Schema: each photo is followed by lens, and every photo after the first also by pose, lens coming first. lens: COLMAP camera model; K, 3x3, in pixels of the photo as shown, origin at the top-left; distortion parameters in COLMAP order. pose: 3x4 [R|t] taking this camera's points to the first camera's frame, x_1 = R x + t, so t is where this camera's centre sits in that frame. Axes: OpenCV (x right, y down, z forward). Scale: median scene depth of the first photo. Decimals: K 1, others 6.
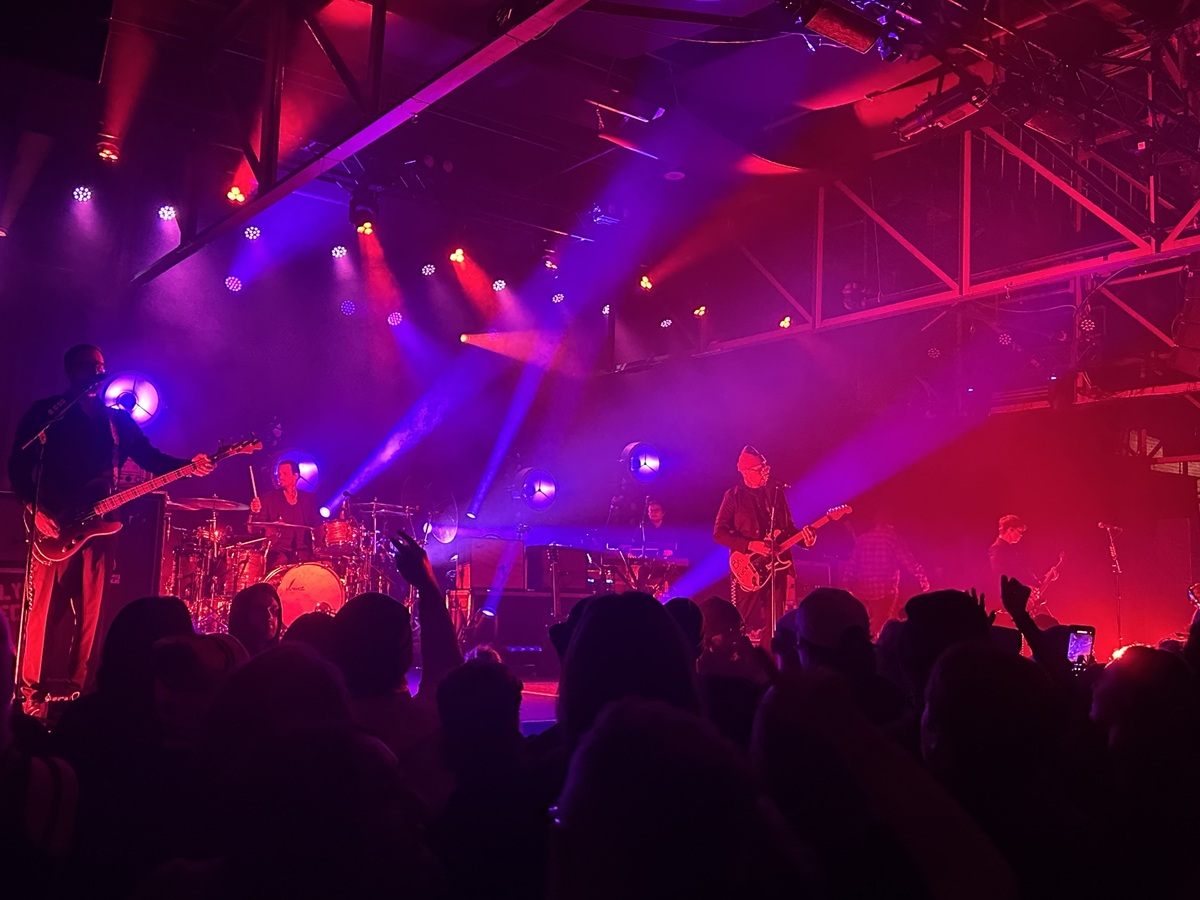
lens RADIAL K [[1156.7, 0, 600.0], [0, 1156.7, 450.0], [0, 0, 1]] dist [0.188537, -0.399717]
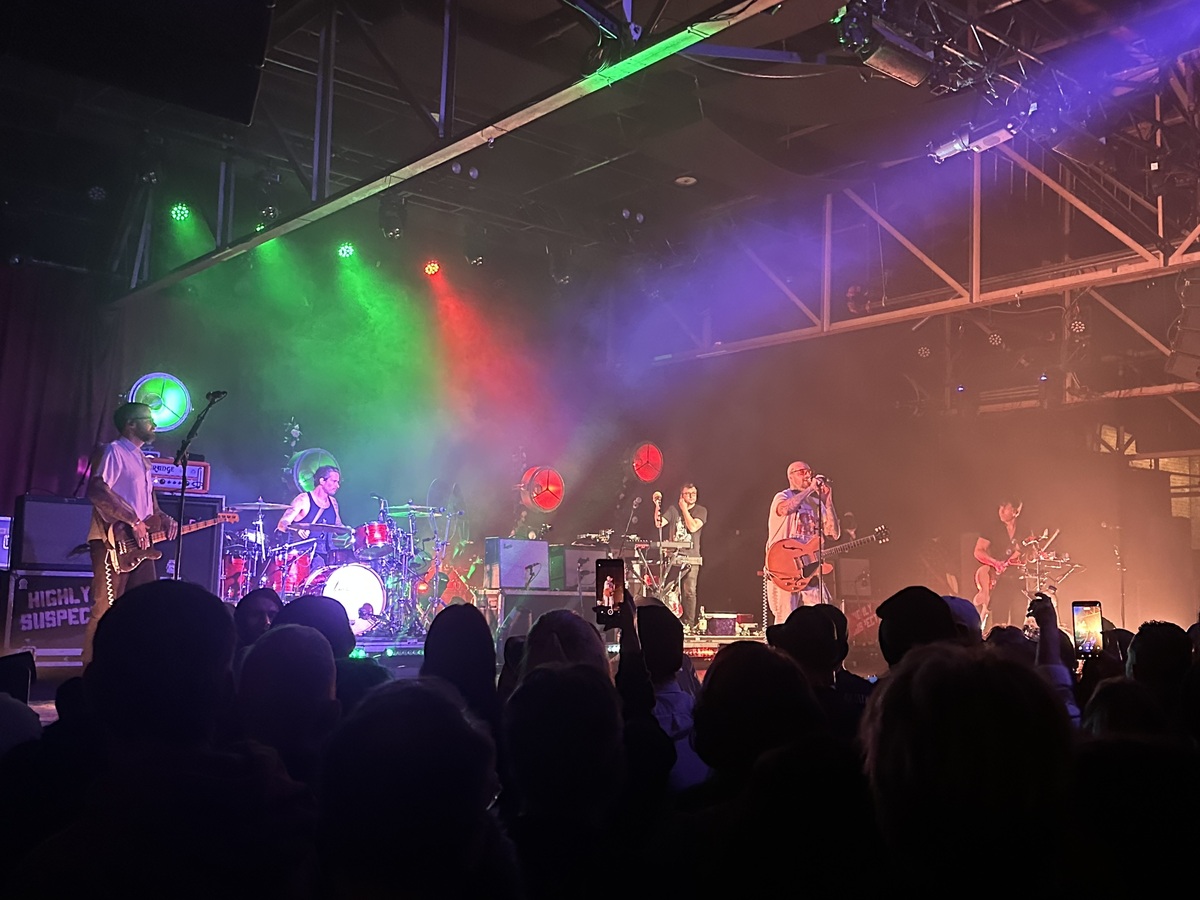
lens RADIAL K [[1206.6, 0, 588.7], [0, 1206.6, 439.0], [0, 0, 1]] dist [0.221087, -0.498278]
pose [[0.998954, 0.000661, 0.045716, -0.081281], [-0.000677, 1.000000, 0.000338, -0.011923], [-0.045716, -0.000368, 0.998954, -0.066263]]
